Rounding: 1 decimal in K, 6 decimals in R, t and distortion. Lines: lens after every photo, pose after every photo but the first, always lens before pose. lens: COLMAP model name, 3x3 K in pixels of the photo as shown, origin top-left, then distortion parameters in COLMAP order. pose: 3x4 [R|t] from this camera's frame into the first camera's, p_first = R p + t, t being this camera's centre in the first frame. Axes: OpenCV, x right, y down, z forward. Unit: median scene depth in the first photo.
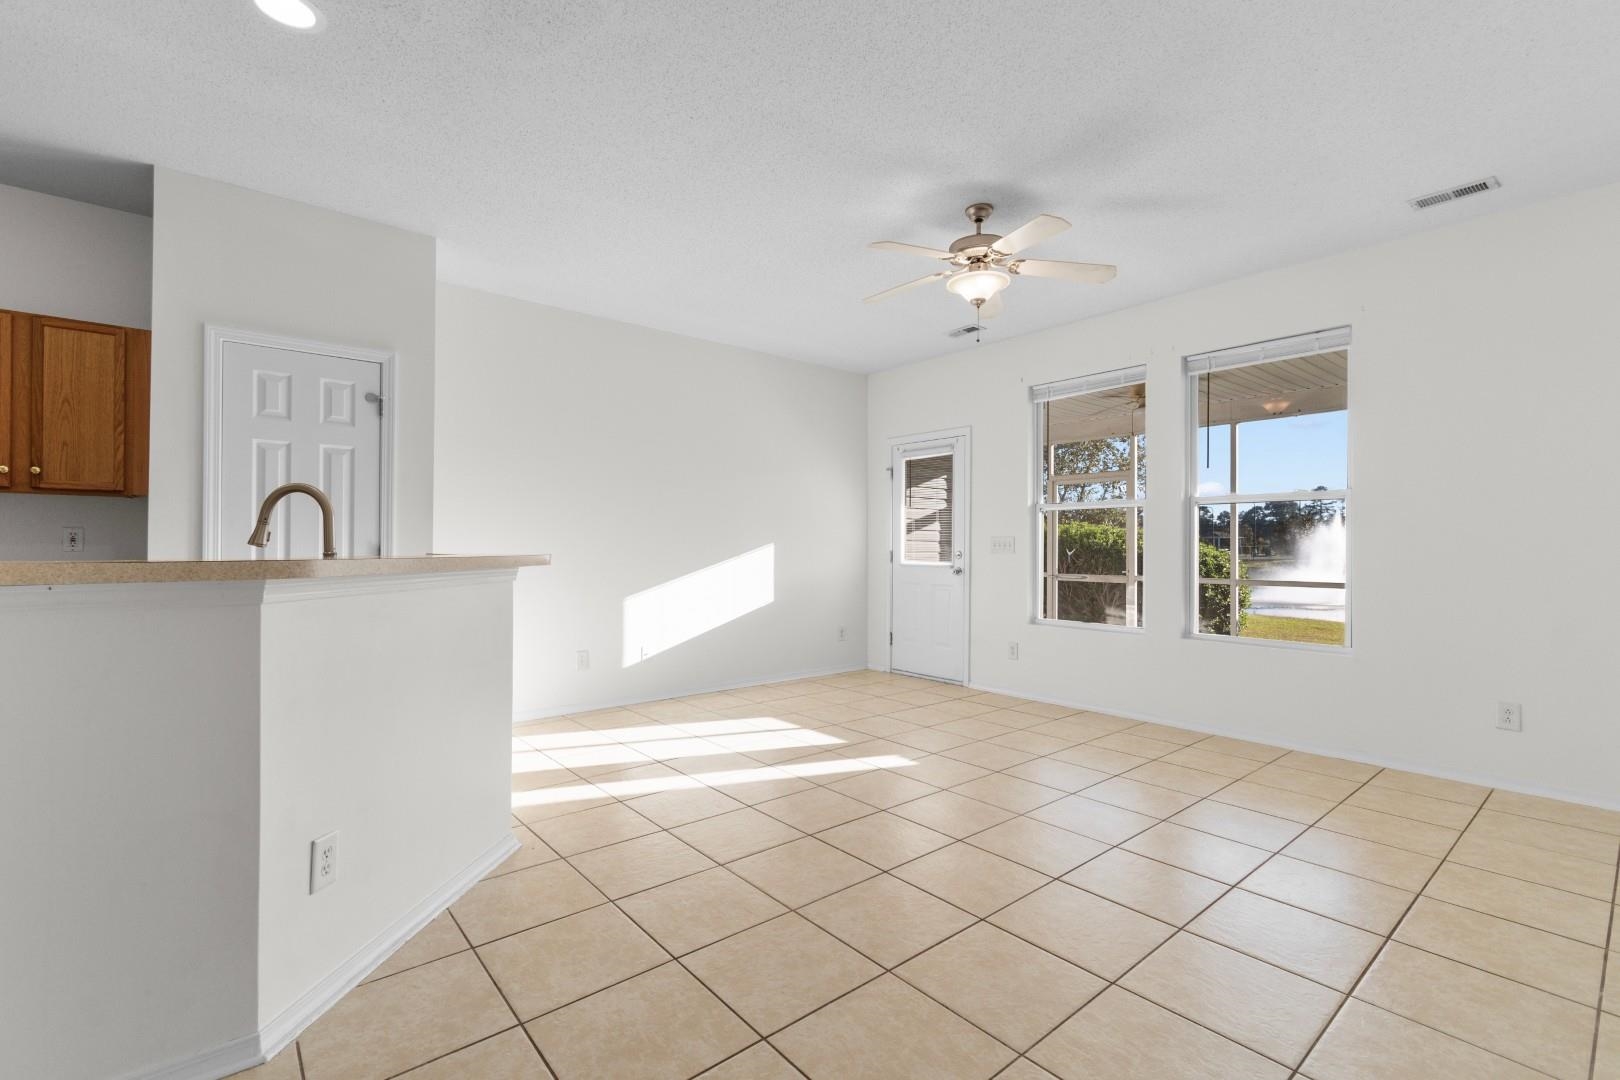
lens RADIAL K [[711.1, 0, 810.0], [0, 711.1, 540.0], [0, 0, 1]] dist [0.000768, 0.000002]
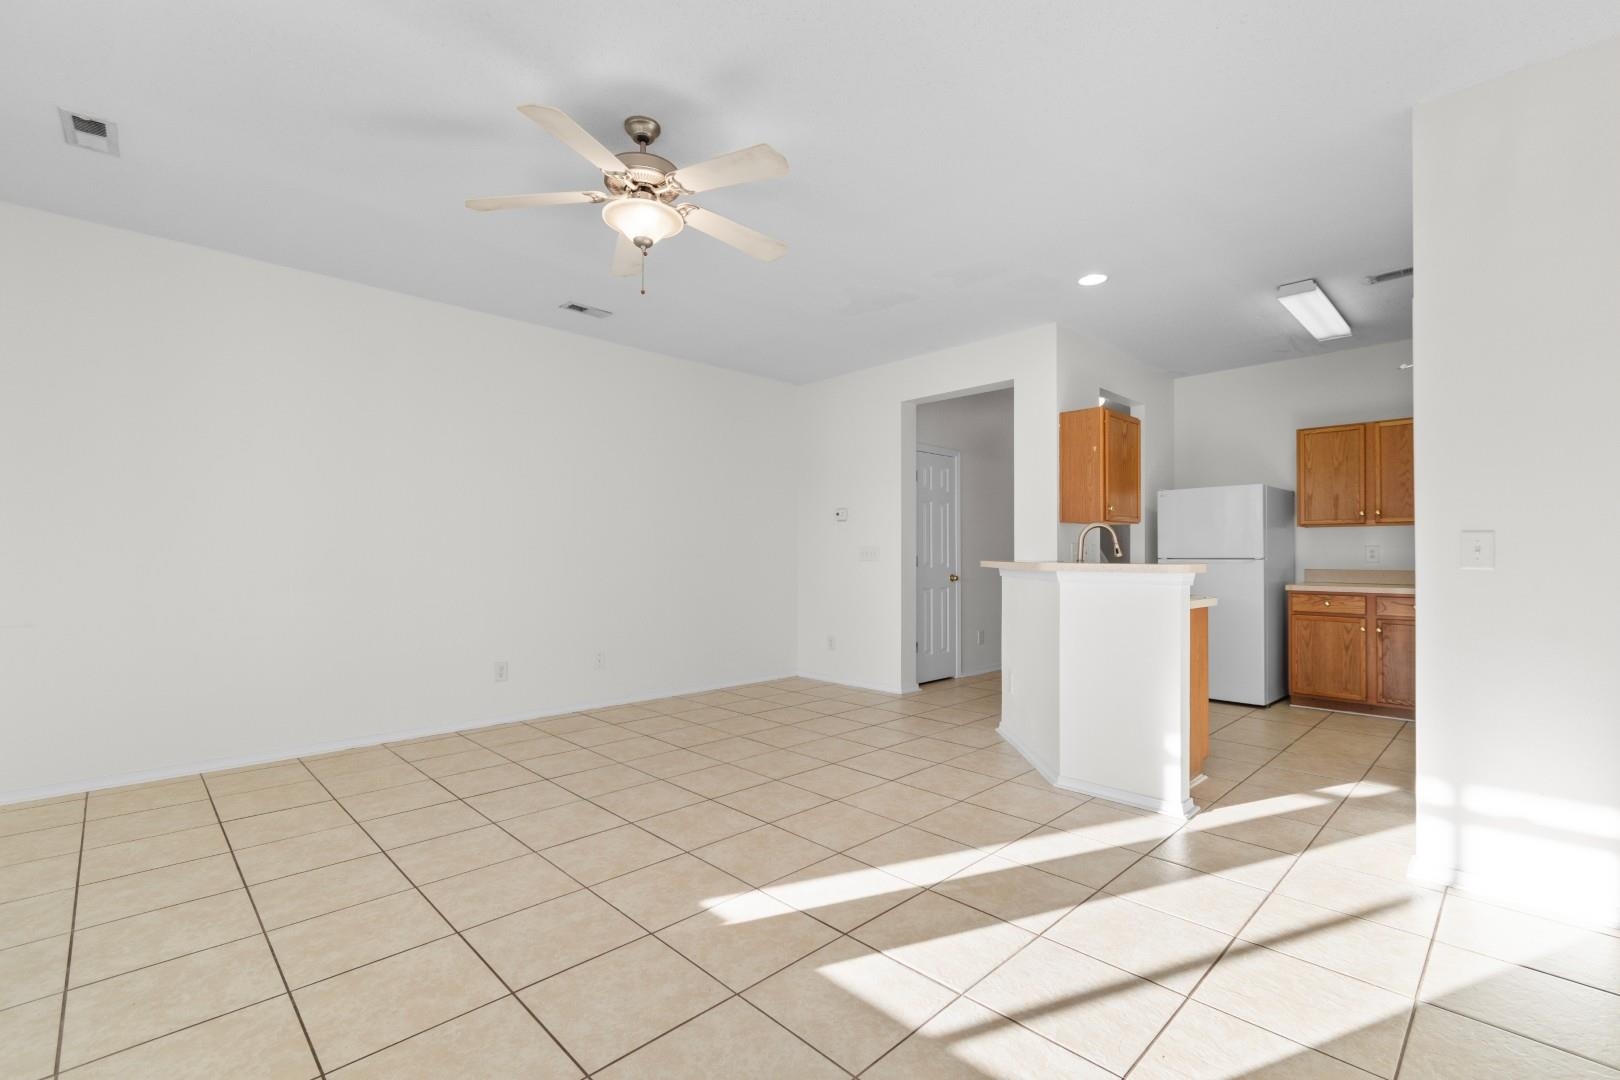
lens RADIAL K [[711.1, 0, 810.0], [0, 711.1, 540.0], [0, 0, 1]] dist [0.000768, 0.000002]
pose [[-0.996577, -0.006367, -0.082421, 0.094427], [-0.004177, 0.999634, -0.026712, 0.010745], [0.082561, -0.026276, -0.996240, 1.450708]]
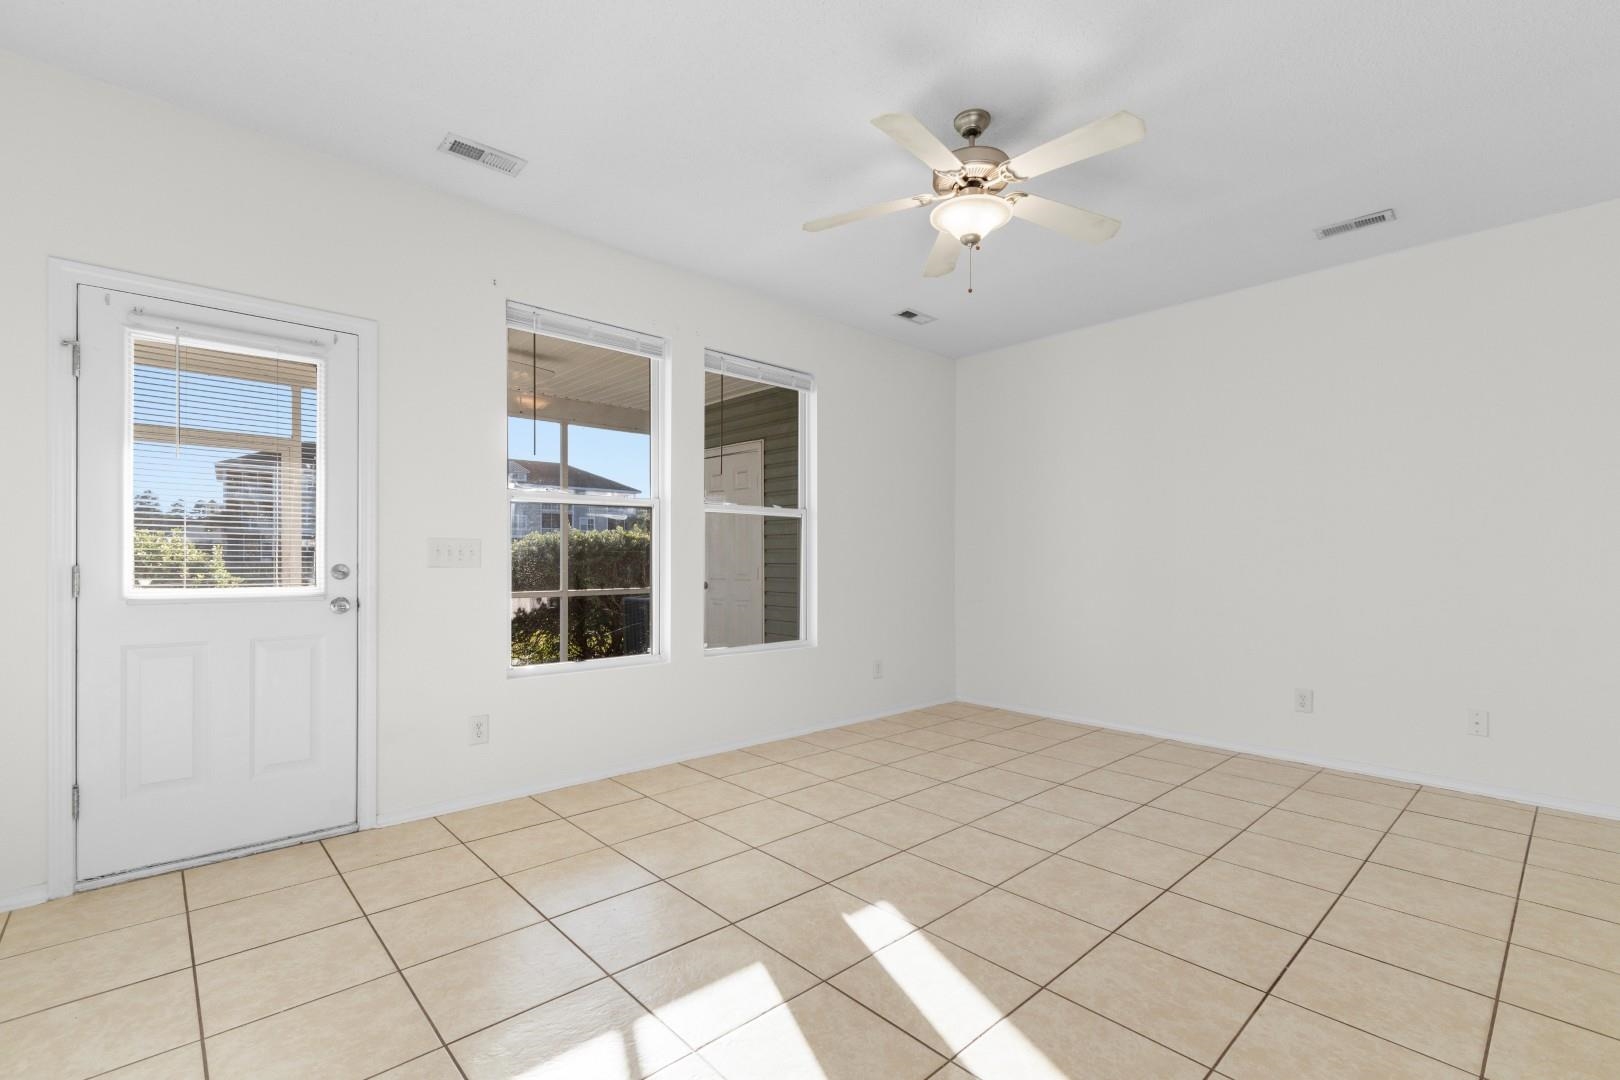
lens RADIAL K [[718.6, 0, 814.5], [0, 718.6, 552.7], [0, 0, 1]] dist [0.001506, 0.000160]
pose [[-0.049361, 0.007901, 0.998750, -0.429131], [-0.011595, 0.999897, -0.008483, 0.012053], [-0.998714, -0.011999, -0.049265, 0.970240]]
